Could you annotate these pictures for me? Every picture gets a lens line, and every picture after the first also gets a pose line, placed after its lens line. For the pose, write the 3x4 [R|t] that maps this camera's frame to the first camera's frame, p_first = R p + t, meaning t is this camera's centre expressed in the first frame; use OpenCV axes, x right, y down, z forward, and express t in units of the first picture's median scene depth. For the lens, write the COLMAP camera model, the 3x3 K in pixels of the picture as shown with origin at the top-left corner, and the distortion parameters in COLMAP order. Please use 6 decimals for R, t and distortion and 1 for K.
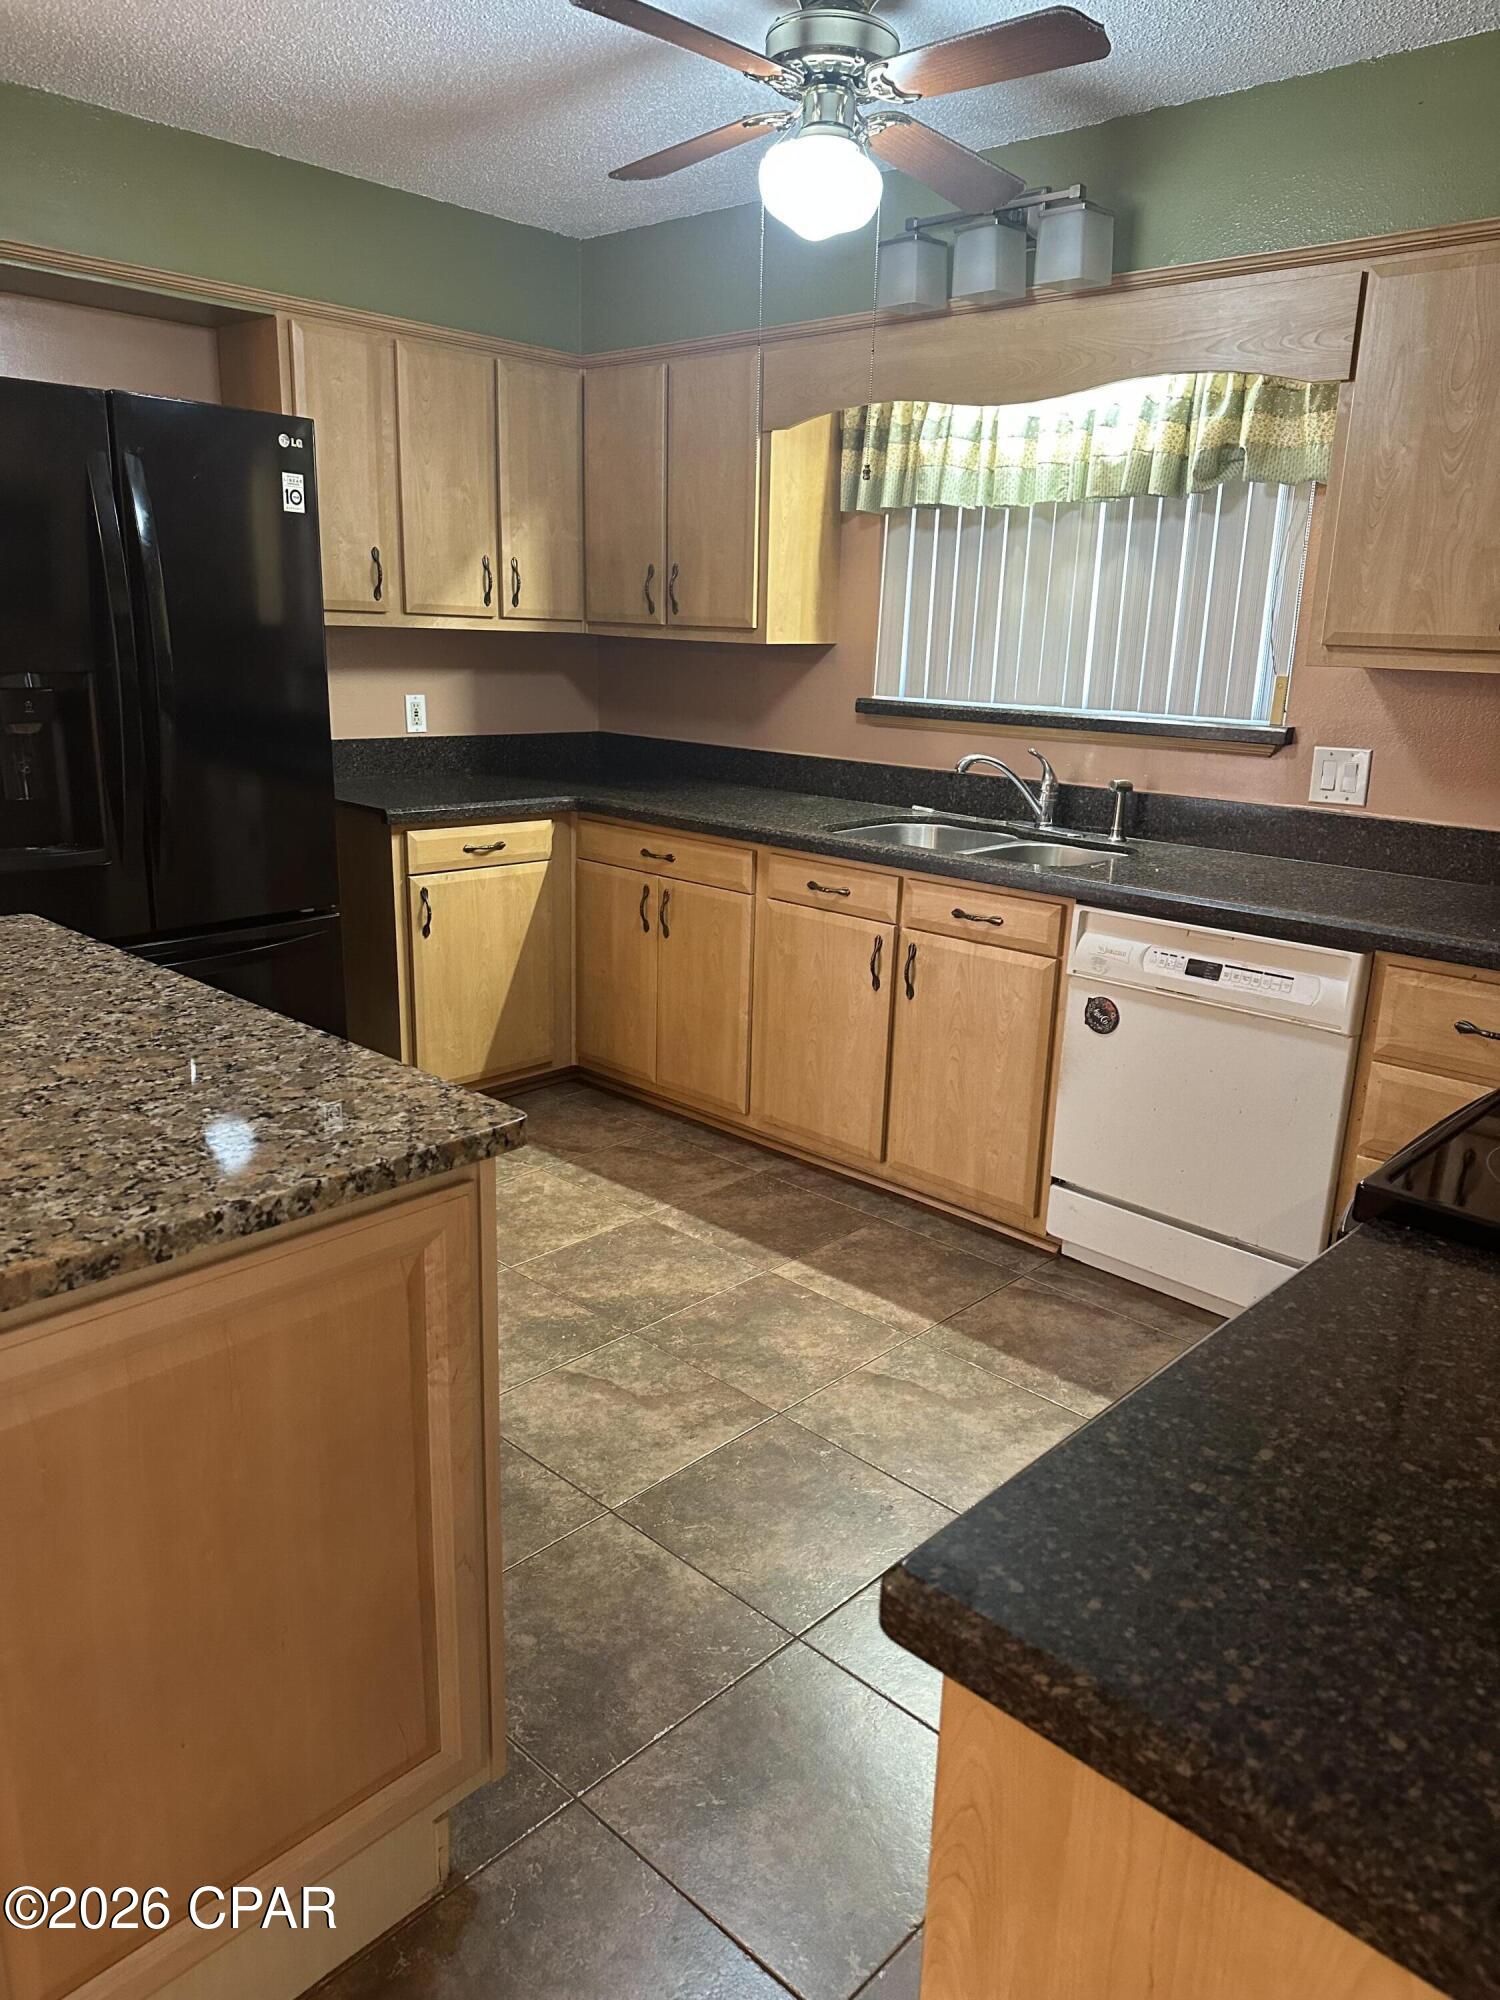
lens RADIAL K [[1379.9, 0, 756.2], [0, 1379.9, 1011.6], [0, 0, 1]] dist [0.139599, -0.249388]
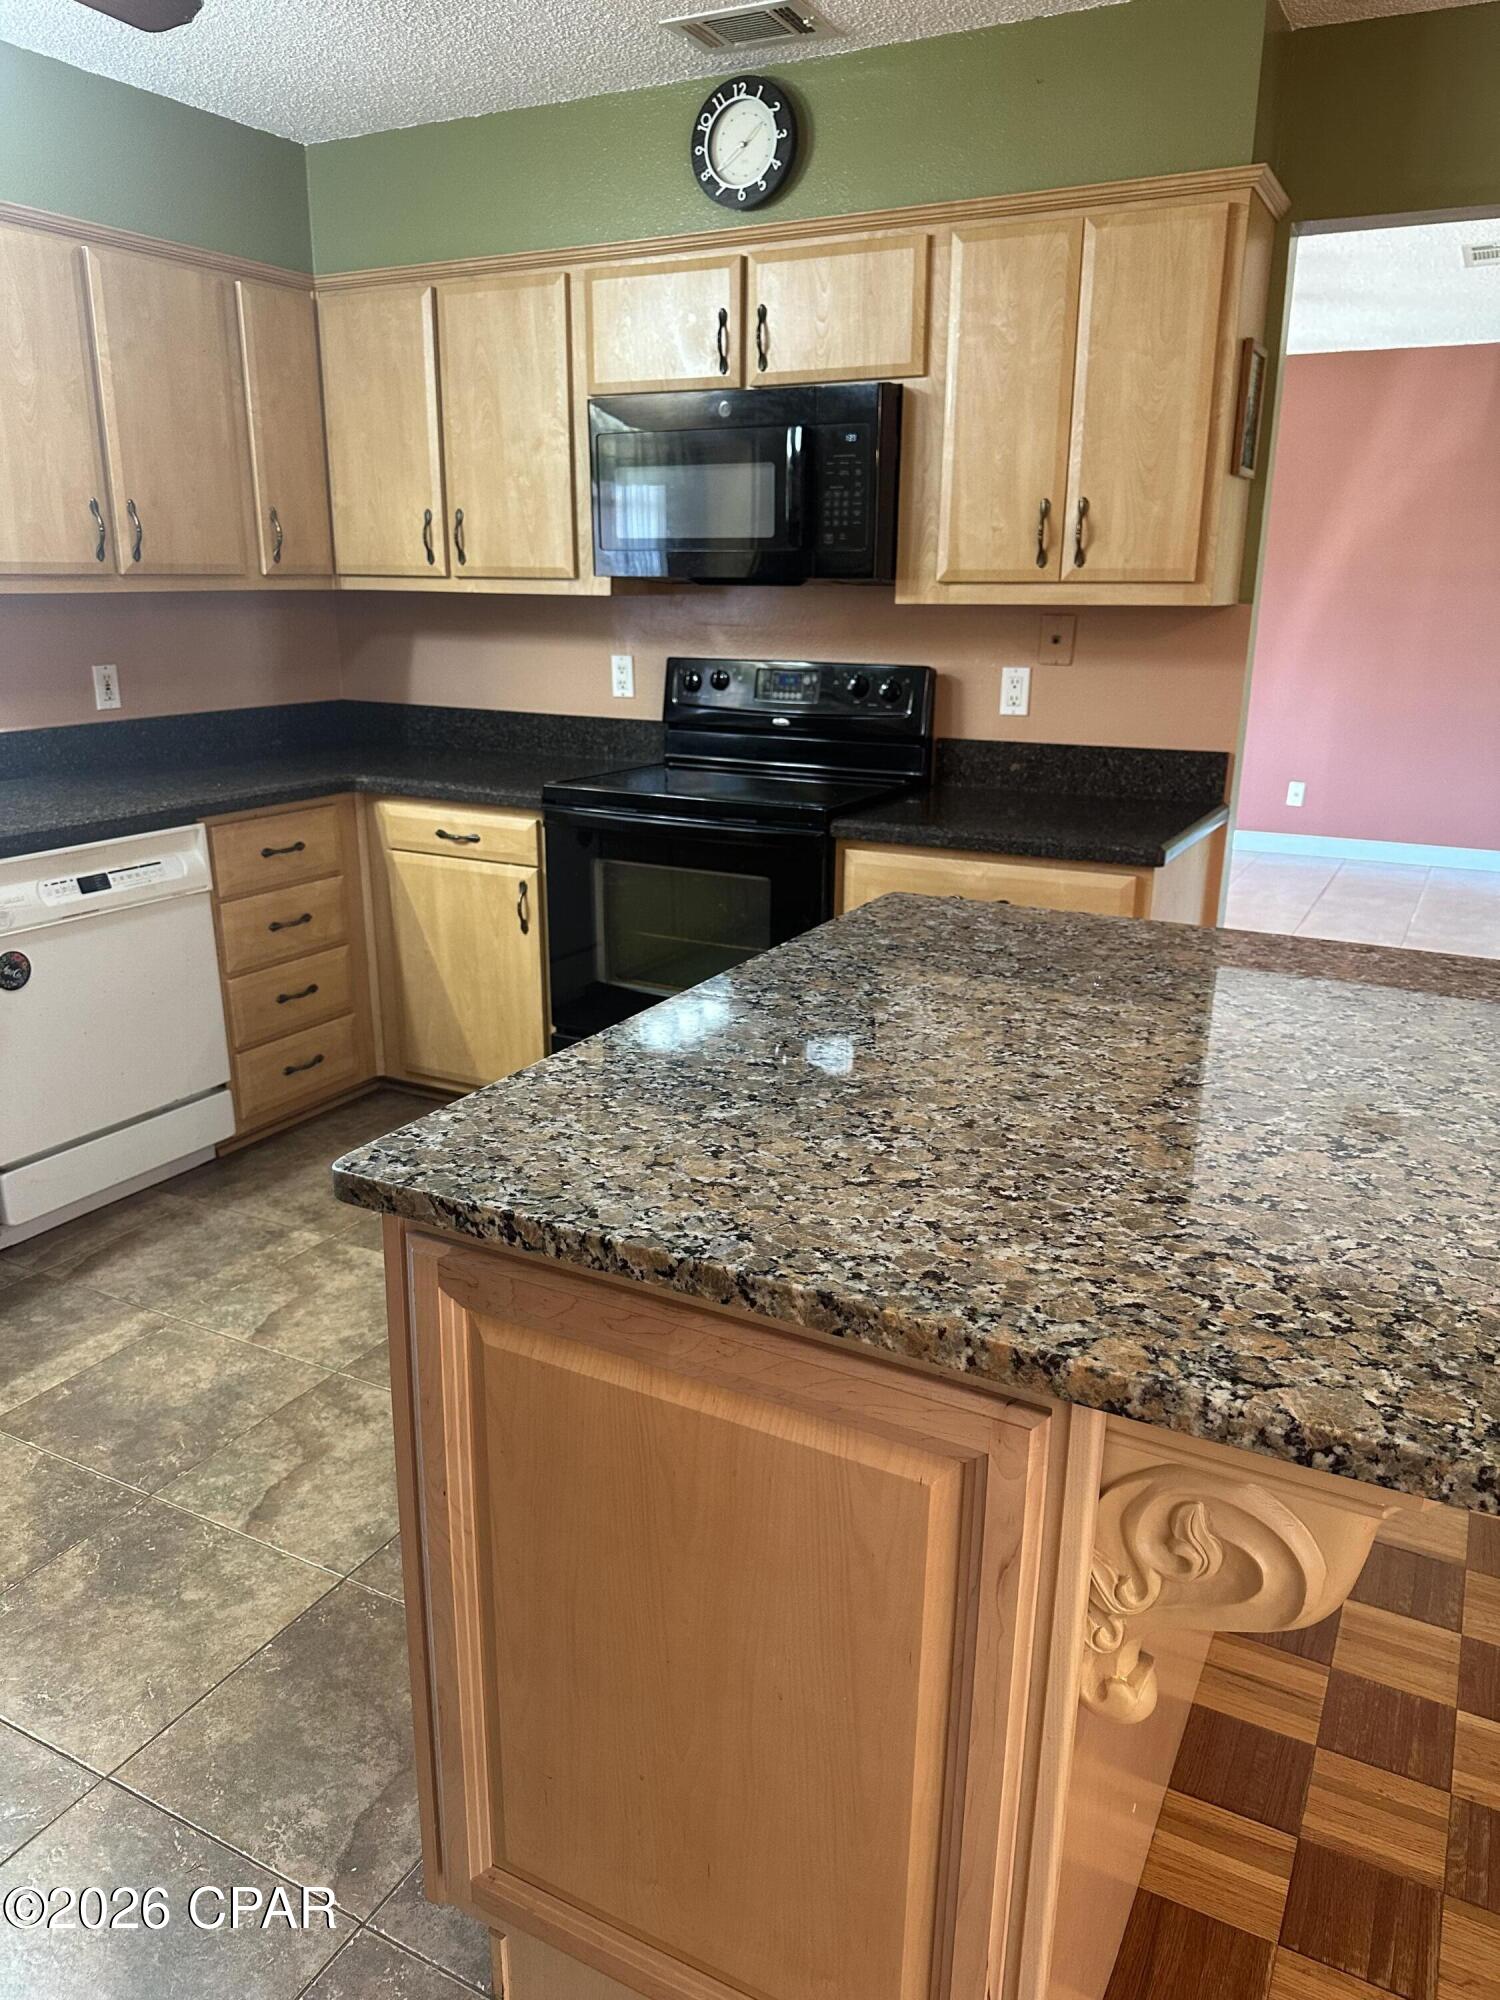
lens RADIAL K [[1412.7, 0, 748.0], [0, 1412.7, 993.8], [0, 0, 1]] dist [0.048971, -0.063842]
pose [[-0.264584, -0.301475, 0.916028, -0.780638], [0.247409, 0.896867, 0.366630, -0.215565], [-0.932086, 0.323638, -0.162710, 0.697144]]
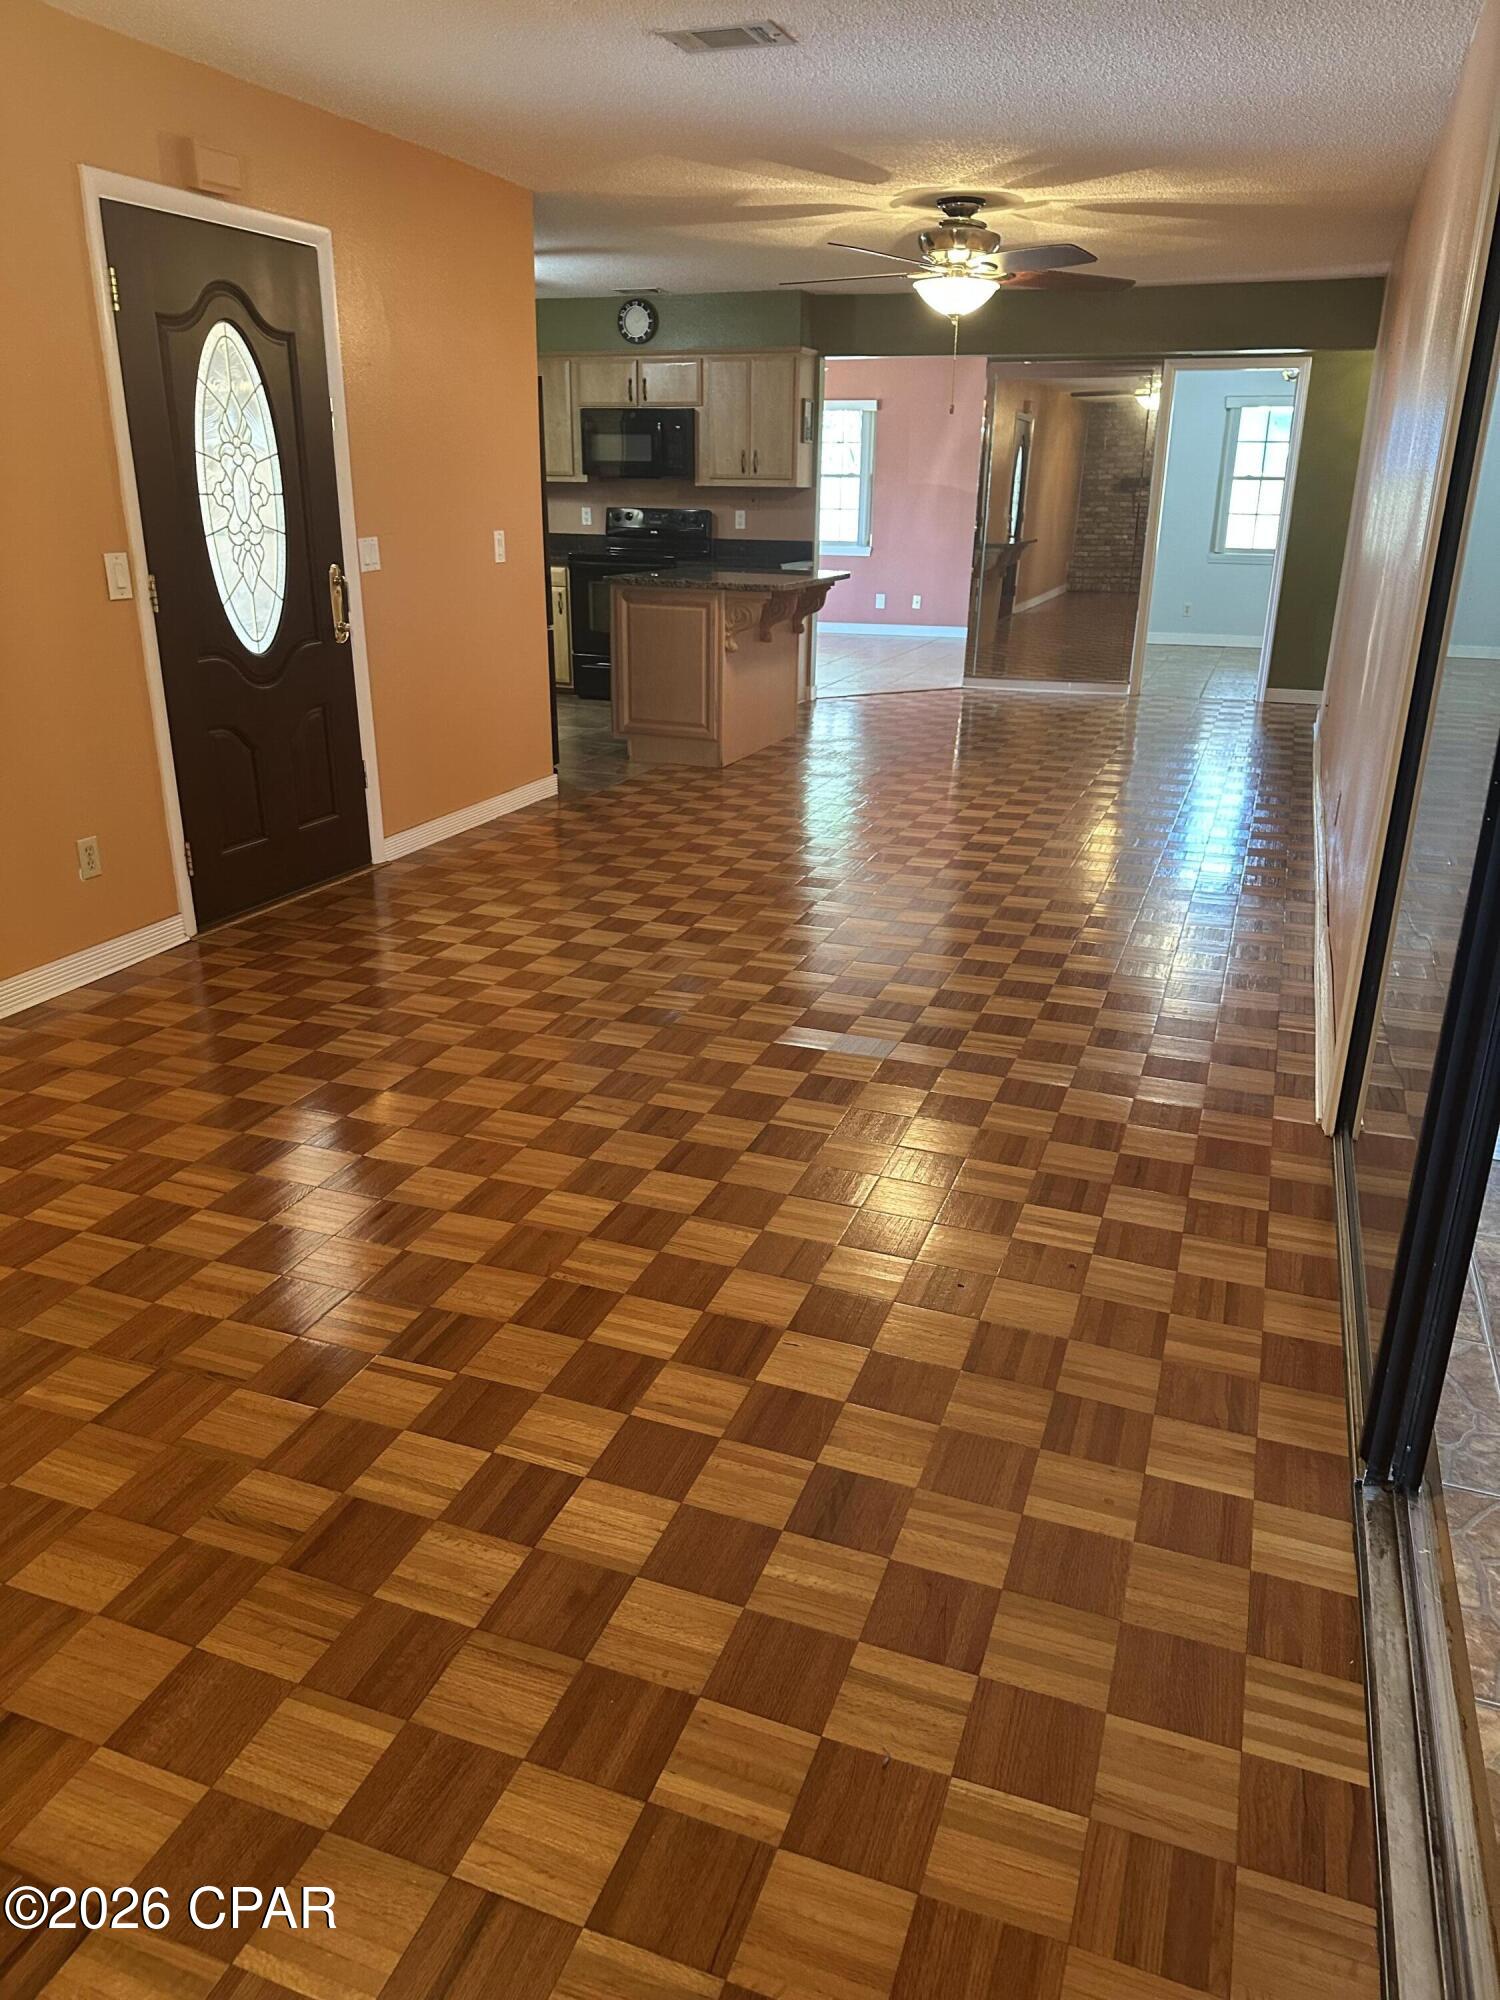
lens RADIAL K [[1412.7, 0, 748.0], [0, 1412.7, 993.8], [0, 0, 1]] dist [0.048971, -0.063842]
pose [[-0.387306, -0.350258, 0.852827, -2.724930], [0.229483, 0.859285, 0.457129, -0.484362], [-0.892934, 0.372758, -0.252428, 1.383710]]
